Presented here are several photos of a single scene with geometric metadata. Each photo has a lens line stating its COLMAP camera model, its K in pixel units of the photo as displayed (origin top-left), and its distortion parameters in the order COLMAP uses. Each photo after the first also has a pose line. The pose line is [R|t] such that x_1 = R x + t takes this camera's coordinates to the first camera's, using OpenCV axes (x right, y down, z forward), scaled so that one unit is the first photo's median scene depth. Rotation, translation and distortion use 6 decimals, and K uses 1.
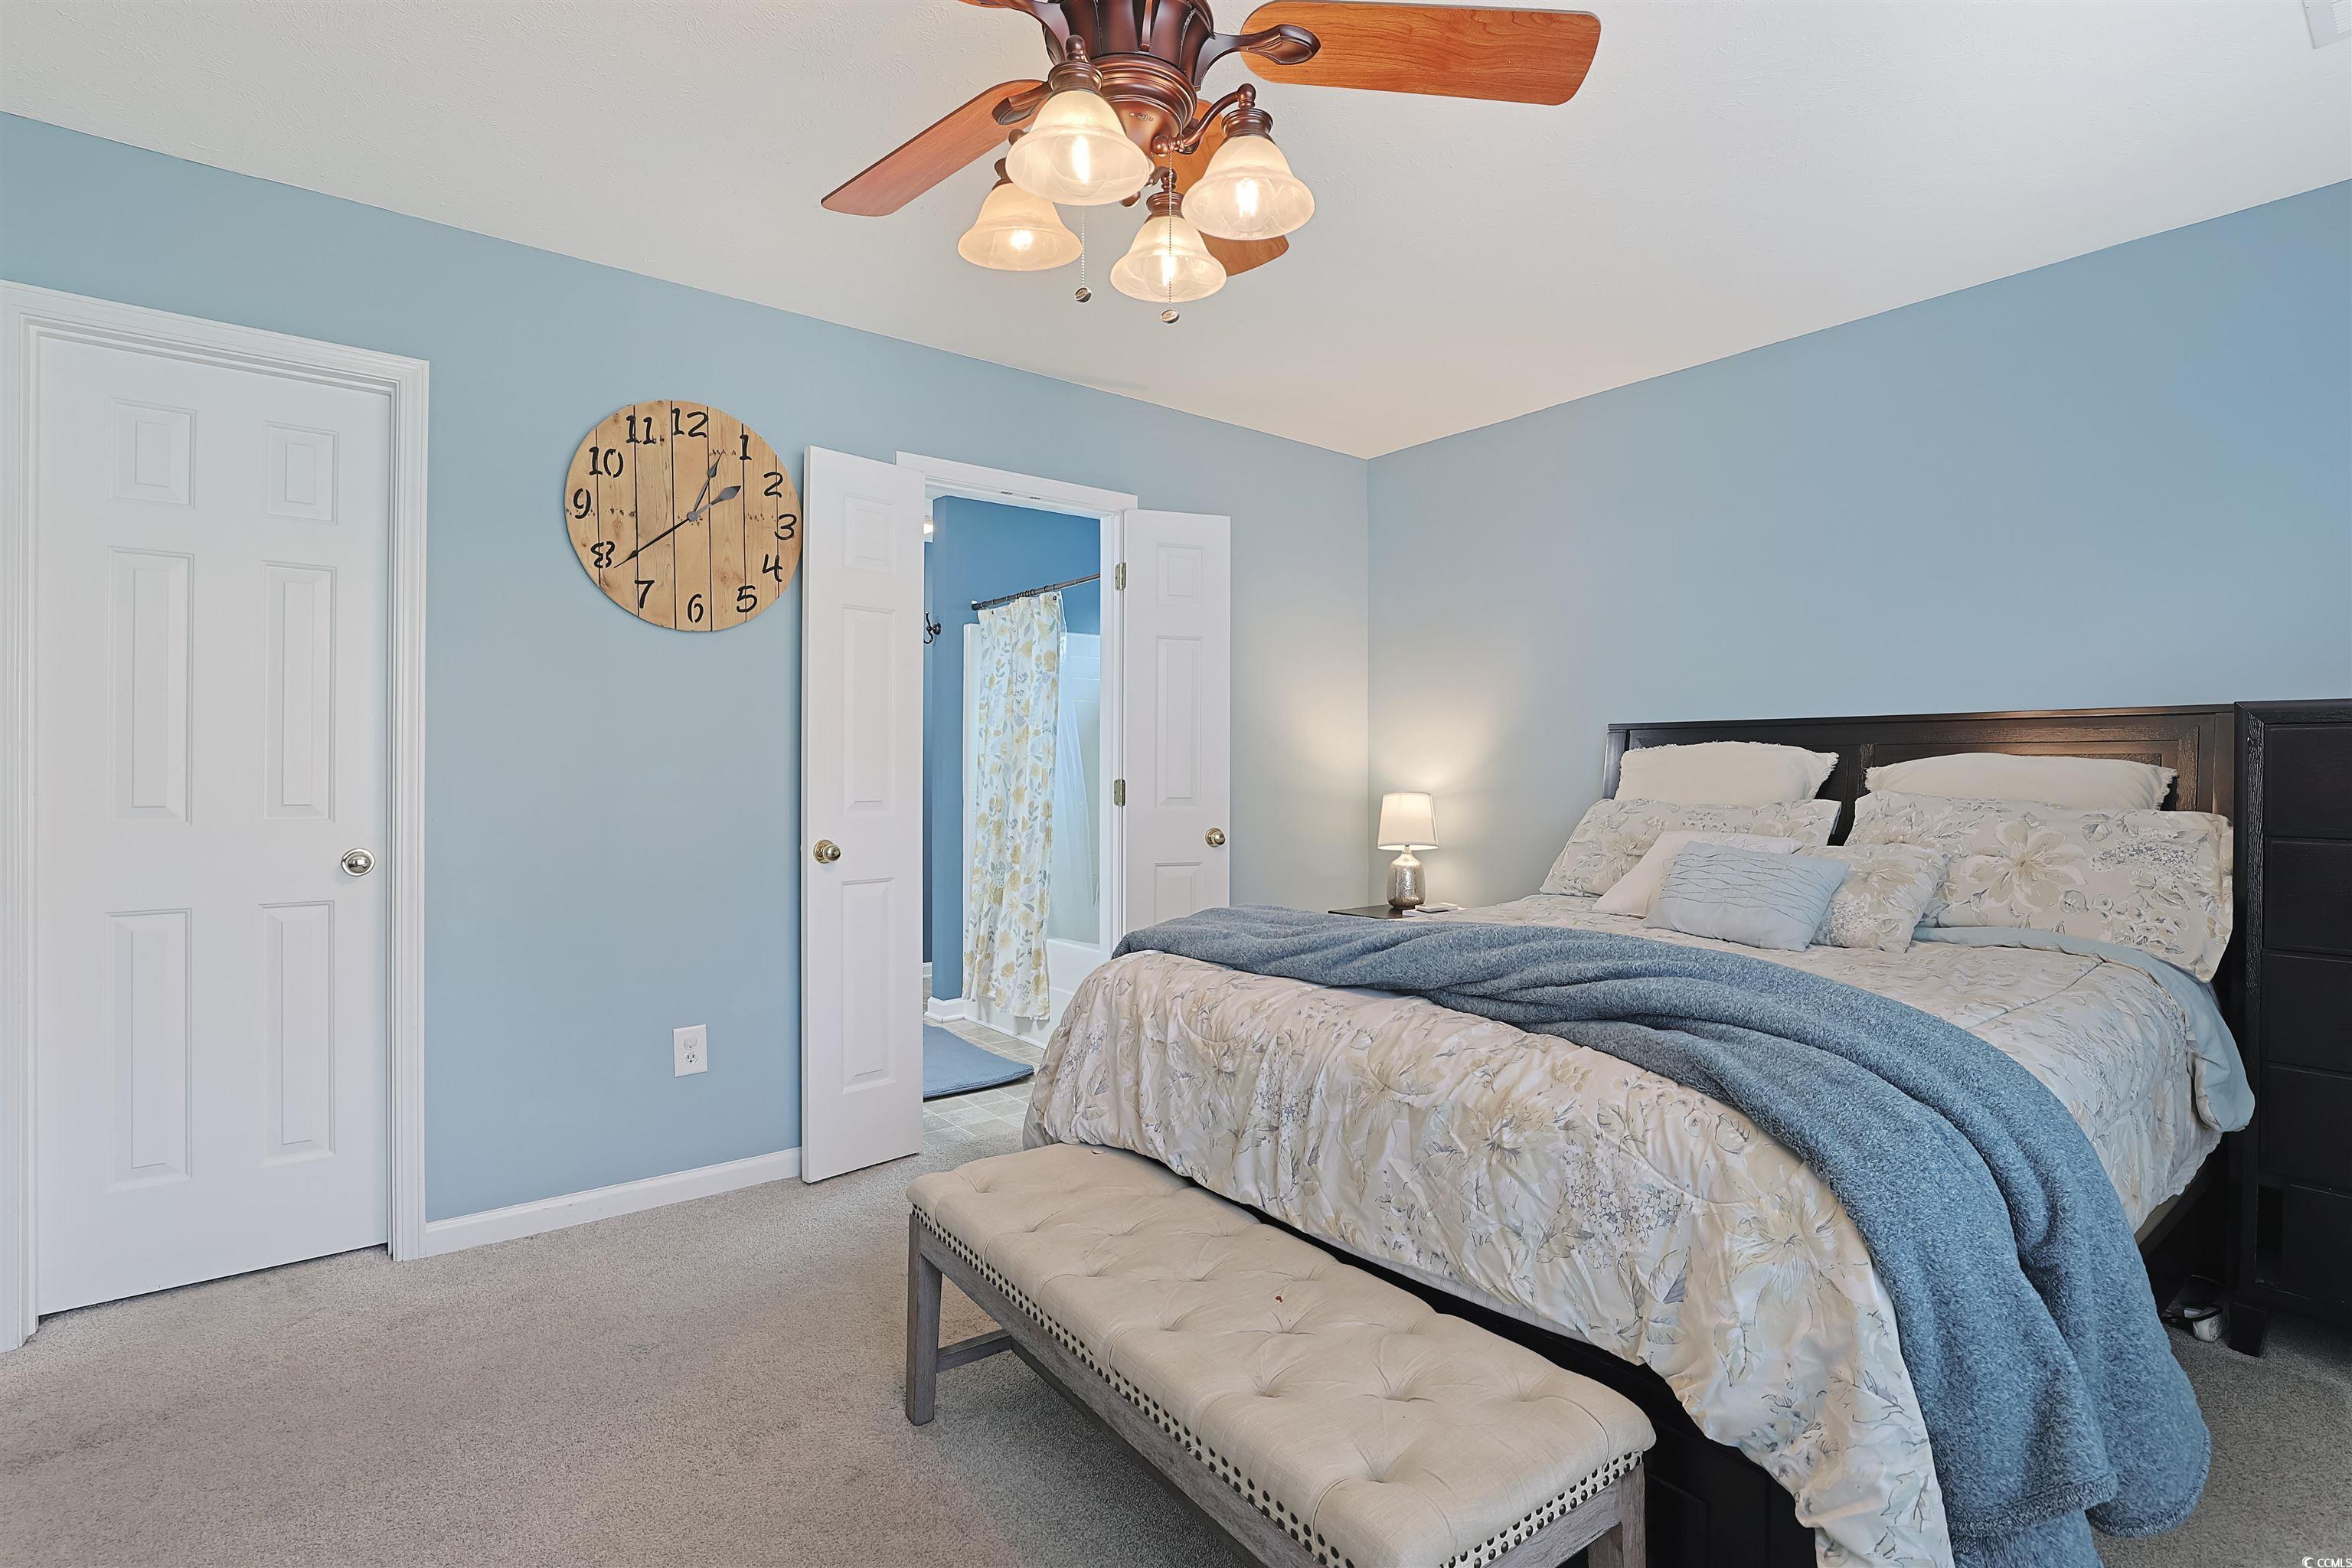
lens RADIAL K [[1094.0, 0, 1174.5], [0, 1094.0, 773.9], [0, 0, 1]] dist [-0.062172, 0.019704]
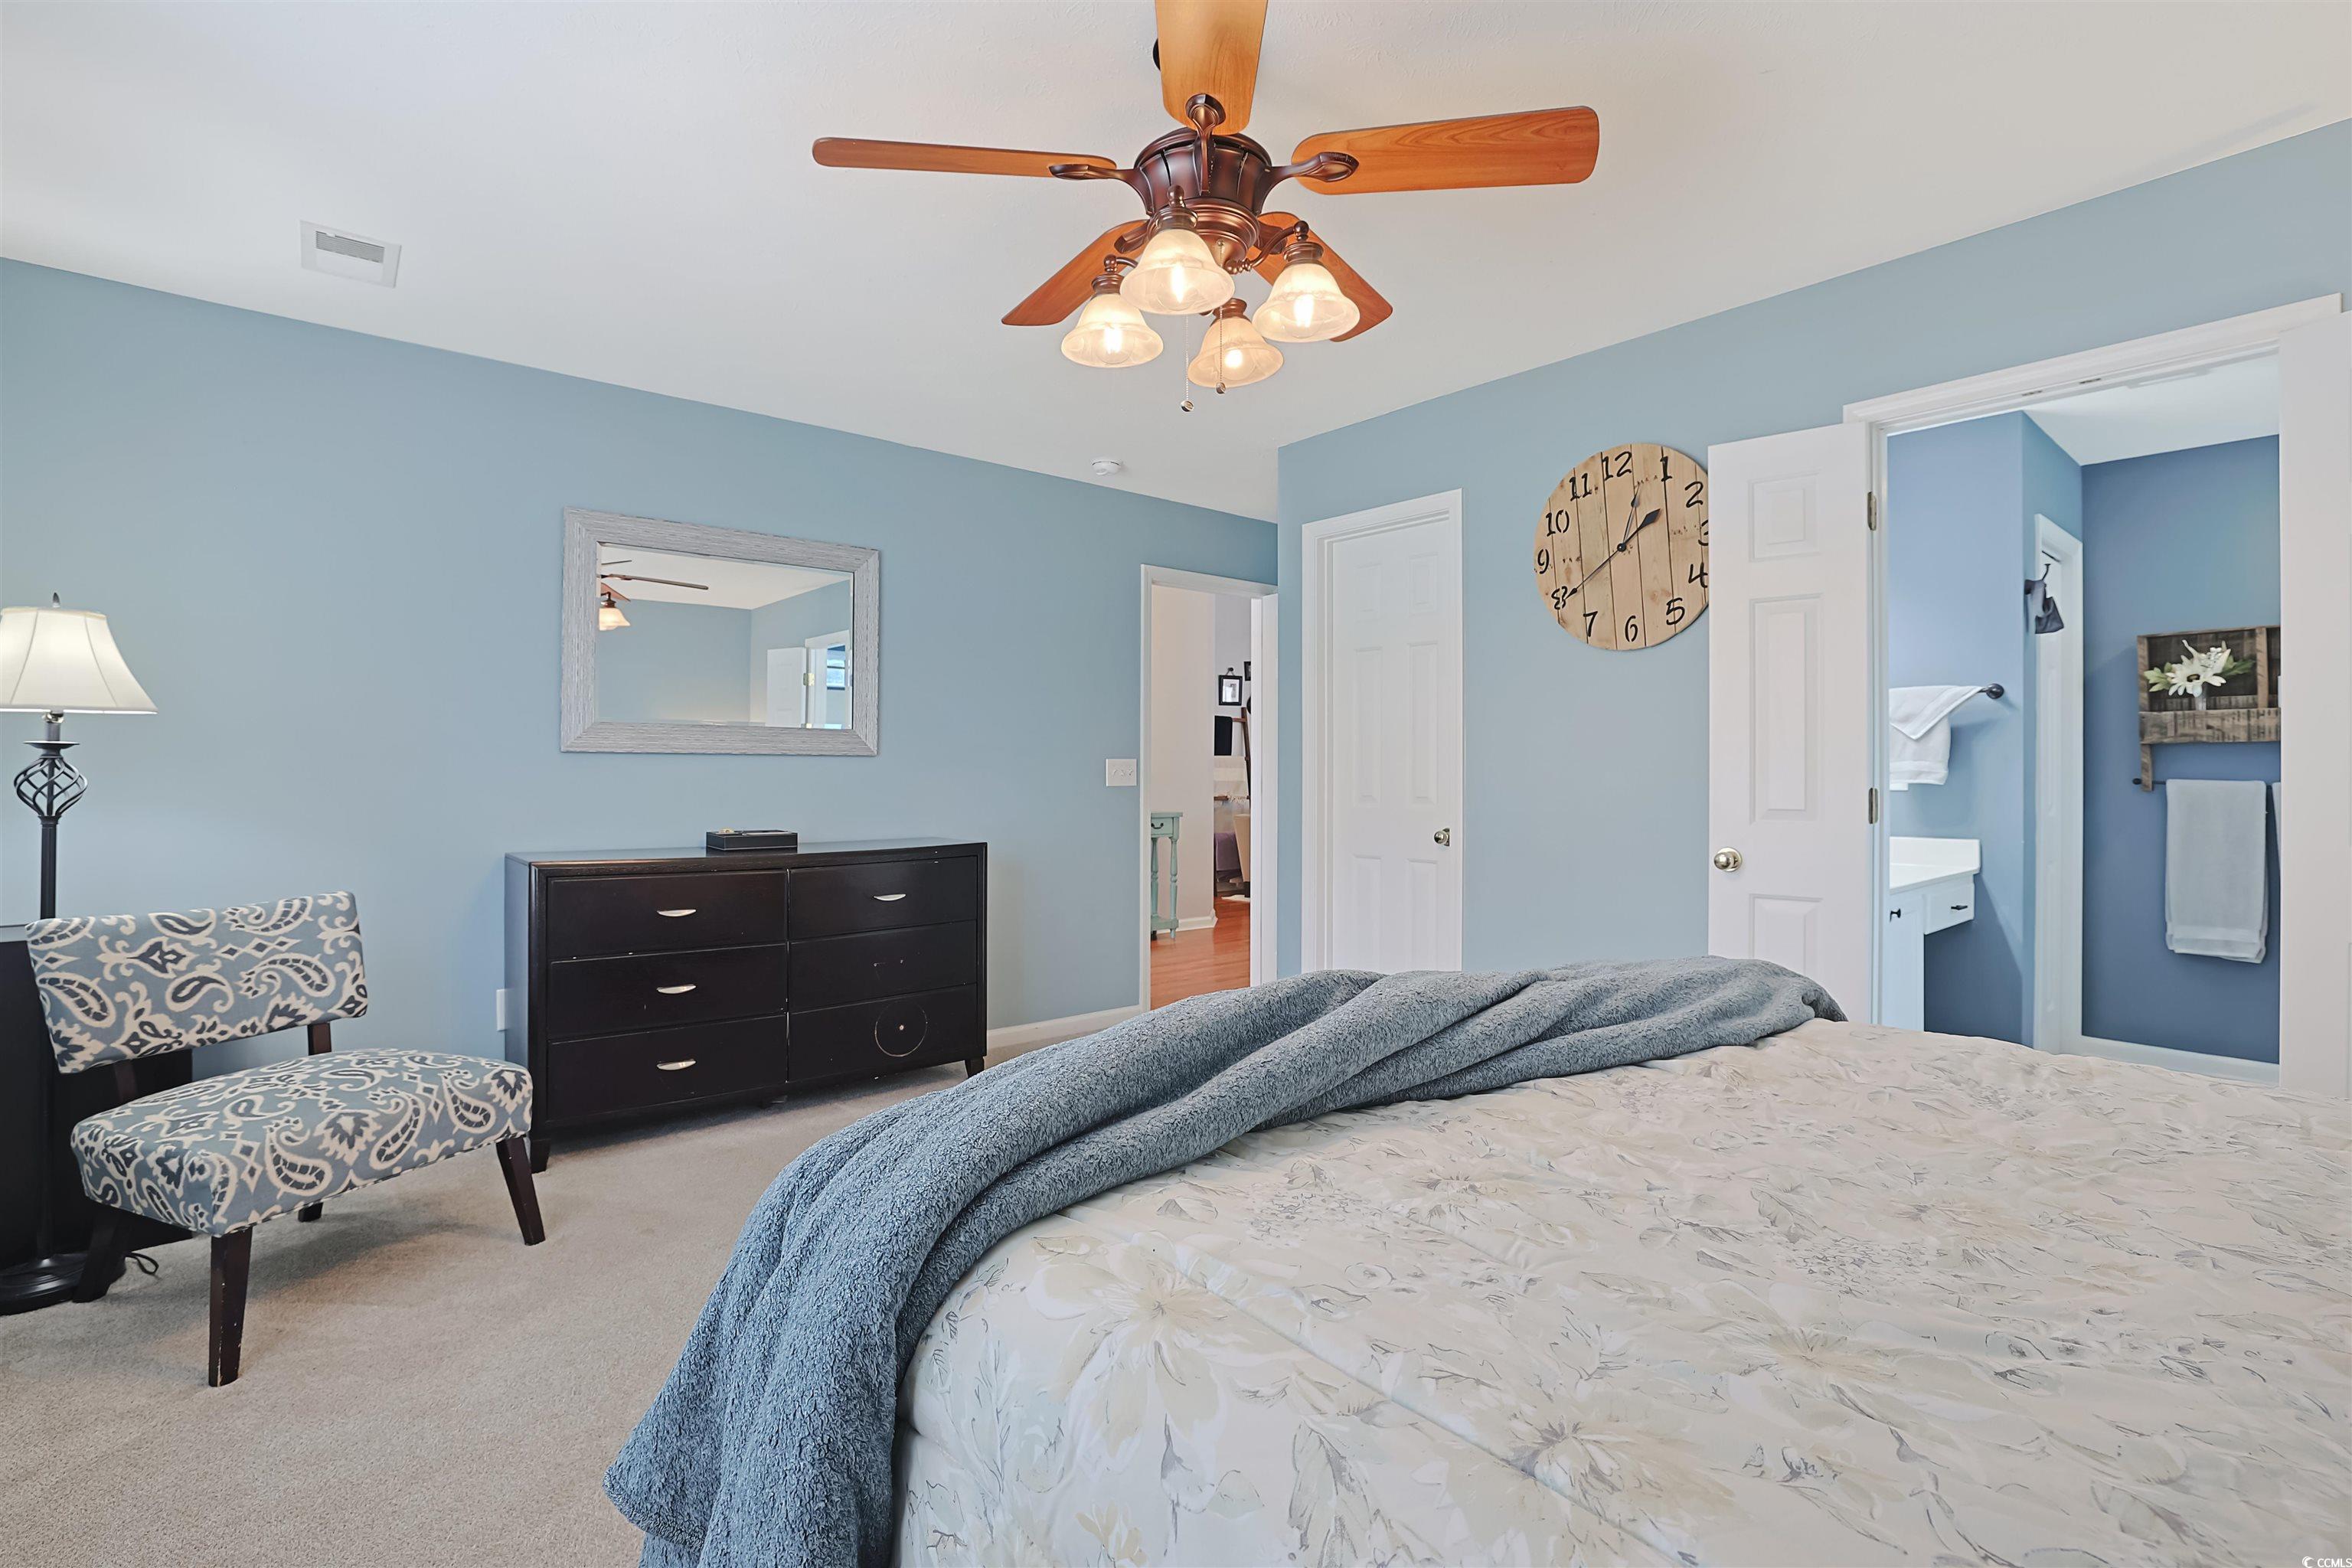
lens RADIAL K [[1094.0, 0, 1174.5], [0, 1094.0, 773.9], [0, 0, 1]] dist [-0.062172, 0.019704]
pose [[0.041355, -0.004072, -0.999136, 0.390768], [-0.003279, 0.999986, -0.004211, 0.000882], [0.999139, 0.003450, 0.041341, 0.296263]]
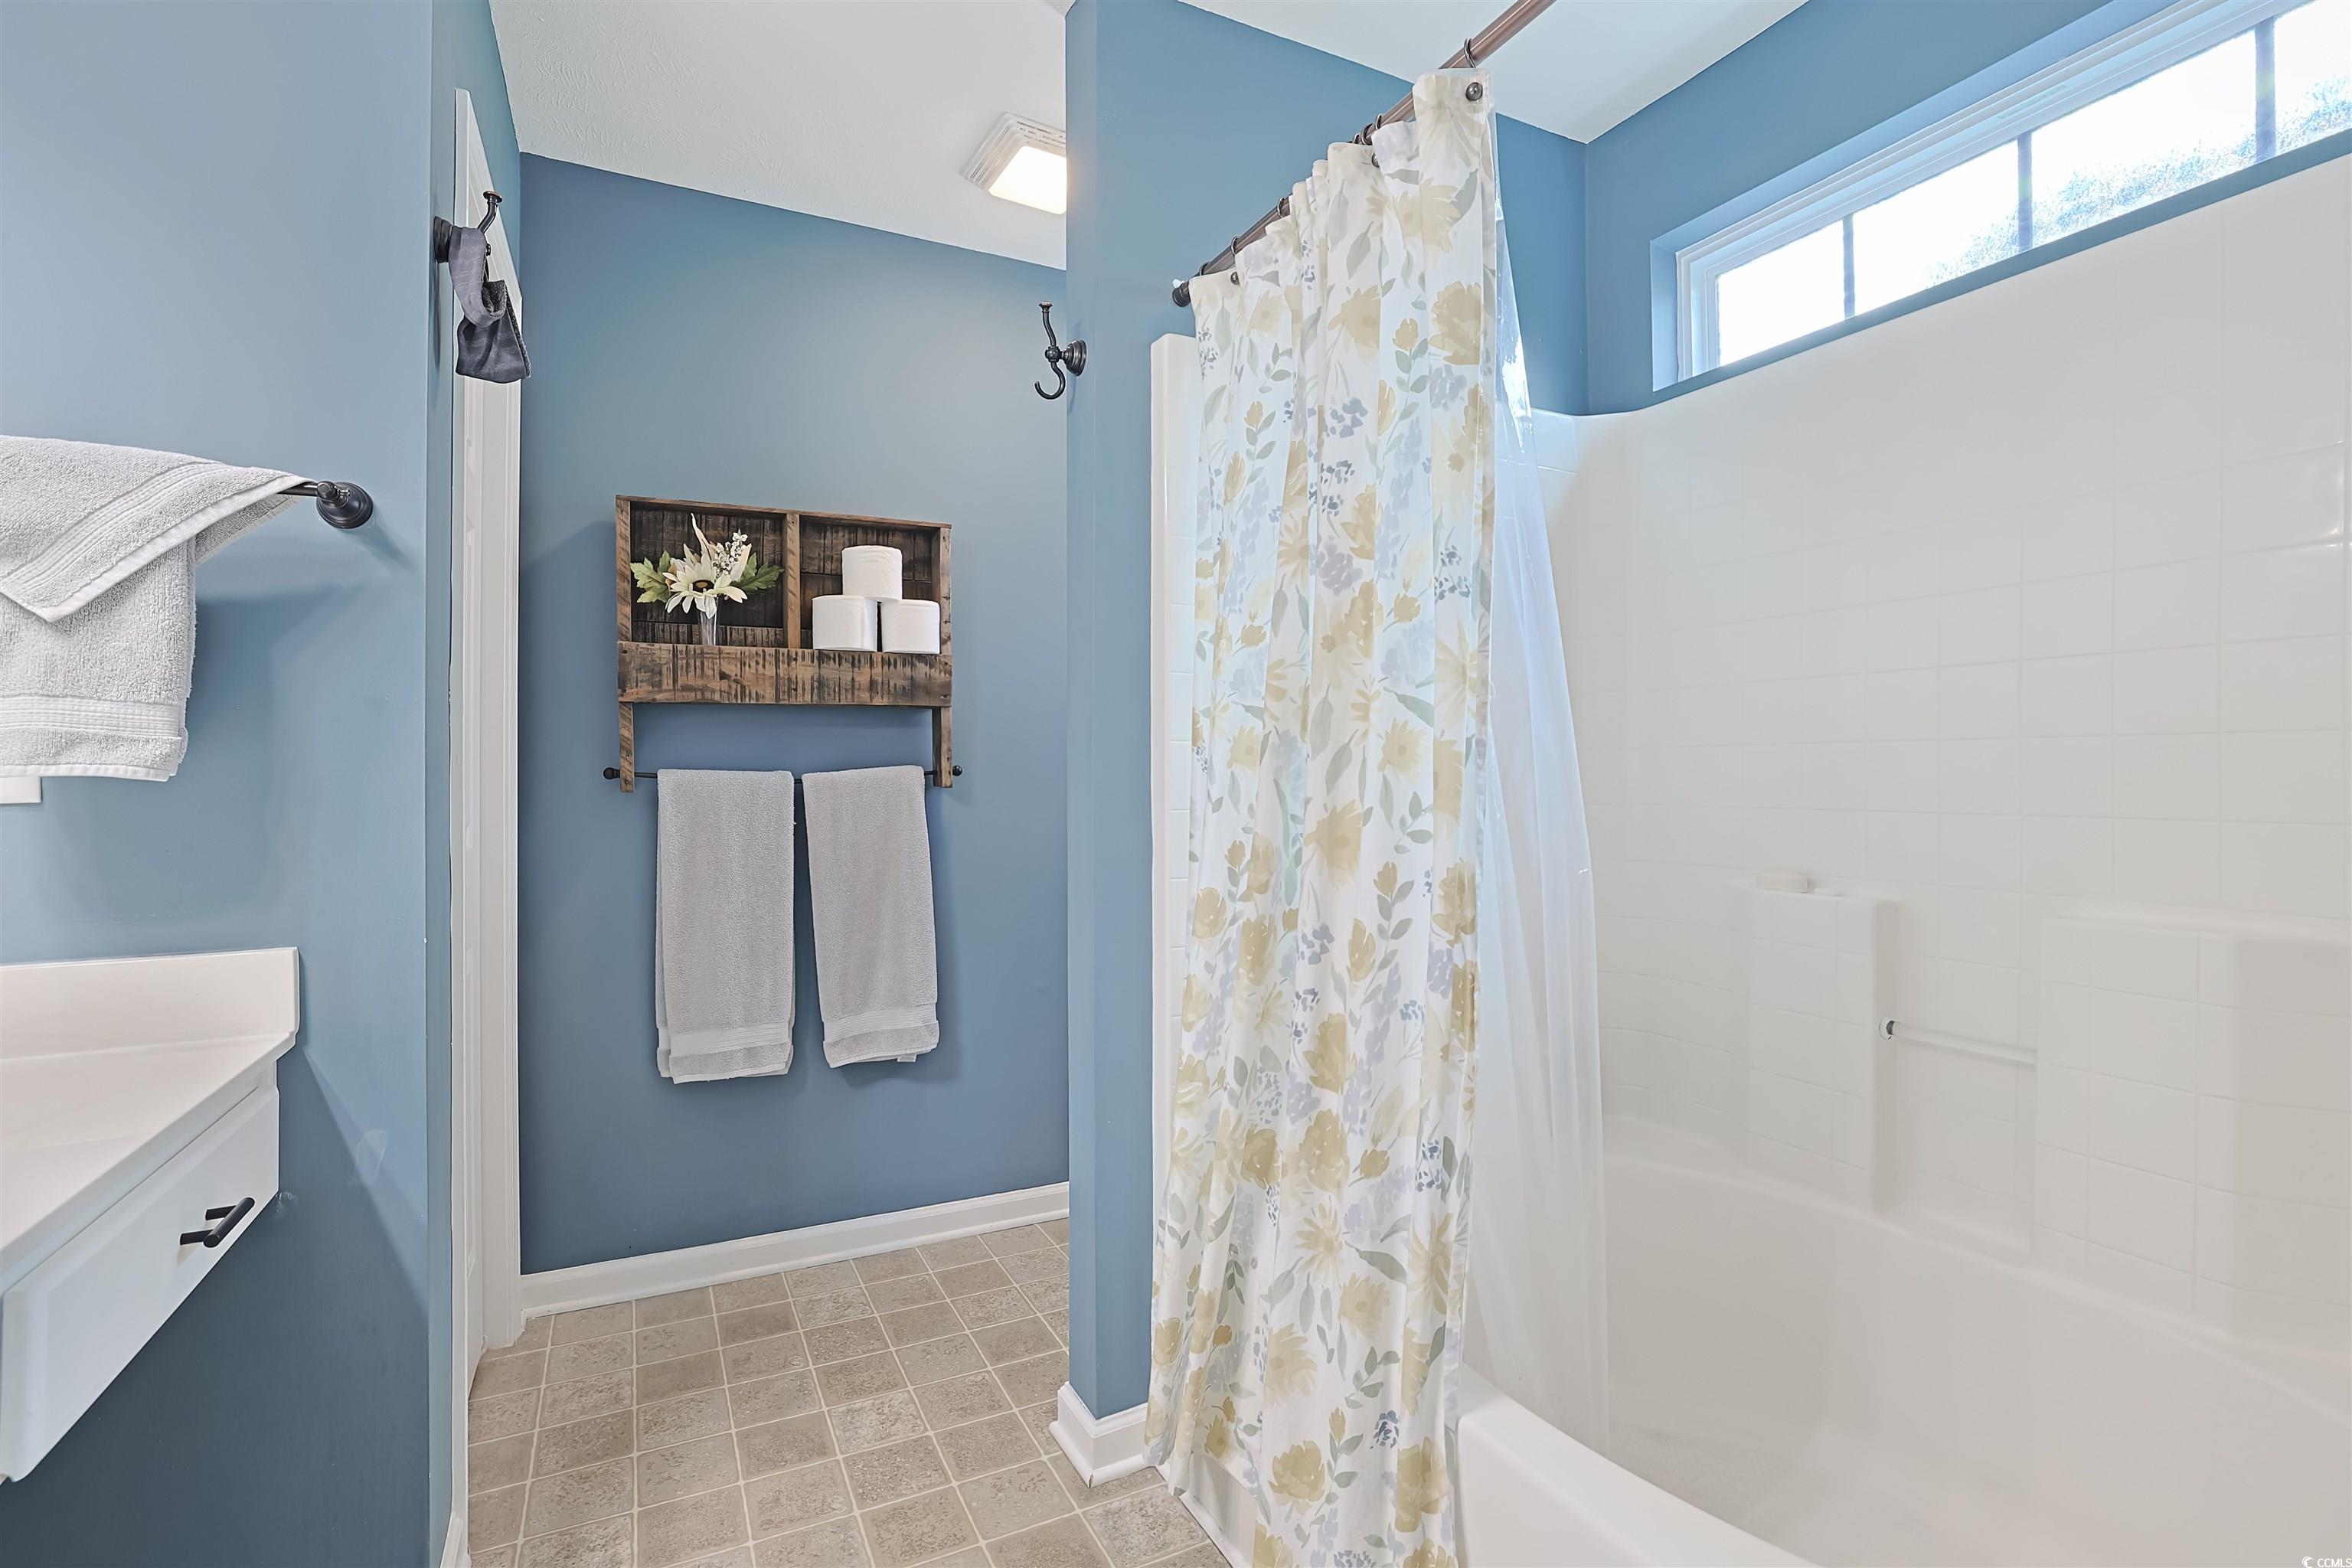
lens RADIAL K [[1094.0, 0, 1174.5], [0, 1094.0, 773.9], [0, 0, 1]] dist [-0.062172, 0.019704]
pose [[0.979305, -0.004353, -0.202344, -0.128669], [0.003968, 0.999989, -0.002307, 0.003391], [0.202352, 0.001456, 0.979312, 0.732685]]
